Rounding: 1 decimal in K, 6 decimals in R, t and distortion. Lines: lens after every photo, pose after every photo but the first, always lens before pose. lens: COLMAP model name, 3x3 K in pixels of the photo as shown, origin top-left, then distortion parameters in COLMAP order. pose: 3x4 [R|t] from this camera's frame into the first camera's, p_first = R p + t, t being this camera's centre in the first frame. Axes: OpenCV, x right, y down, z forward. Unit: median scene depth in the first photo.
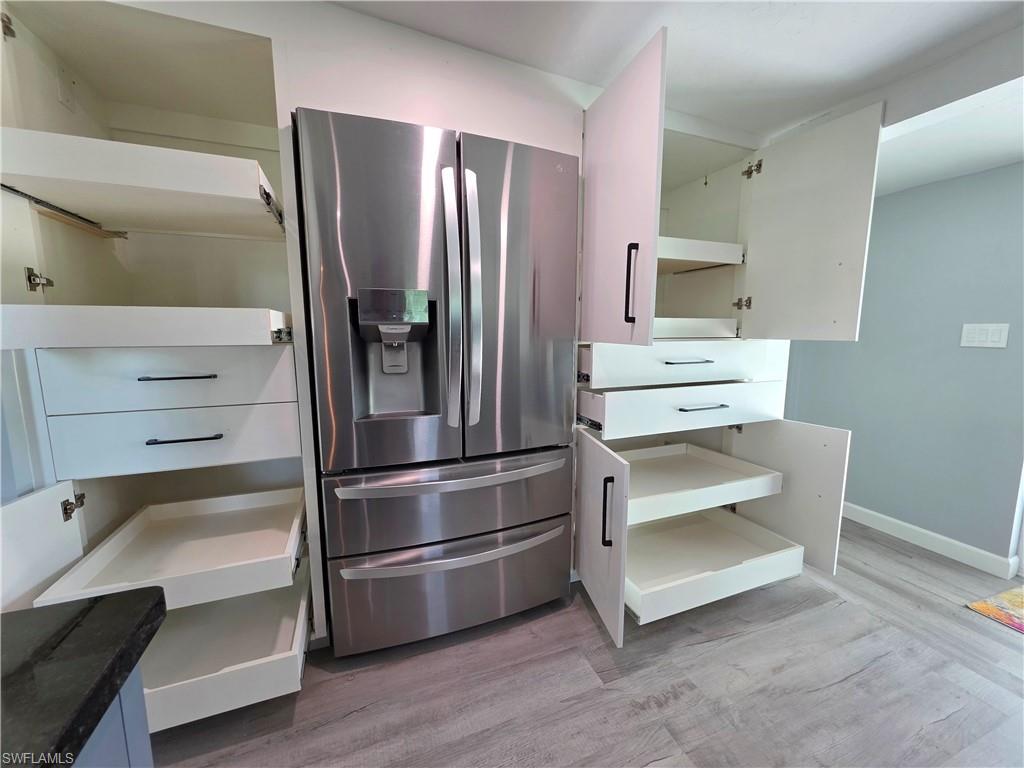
lens RADIAL K [[408.2, 0, 519.7], [0, 408.2, 388.2], [0, 0, 1]] dist [0.003234, 0.000475]
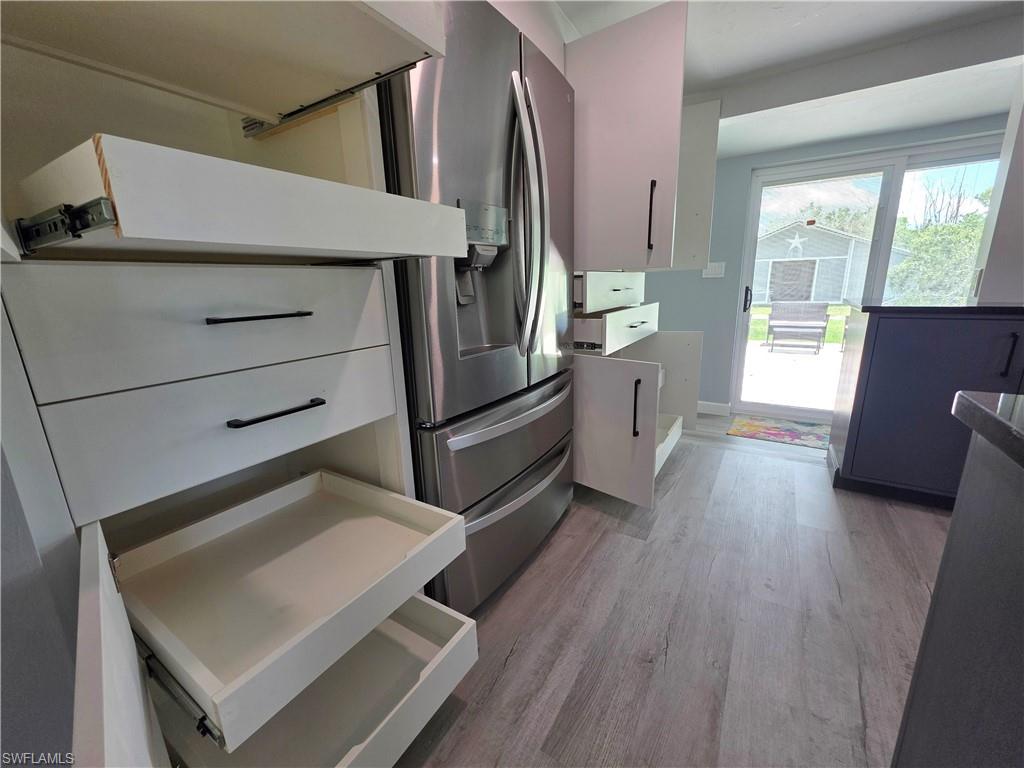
lens RADIAL K [[408.2, 0, 521.5], [0, 408.2, 383.3], [0, 0, 1]] dist [0.003234, 0.000475]
pose [[0.807989, -0.165272, 0.565543, -0.779836], [0.115026, 0.985630, 0.123699, 0.038391], [-0.577861, -0.034895, 0.815389, 0.211664]]
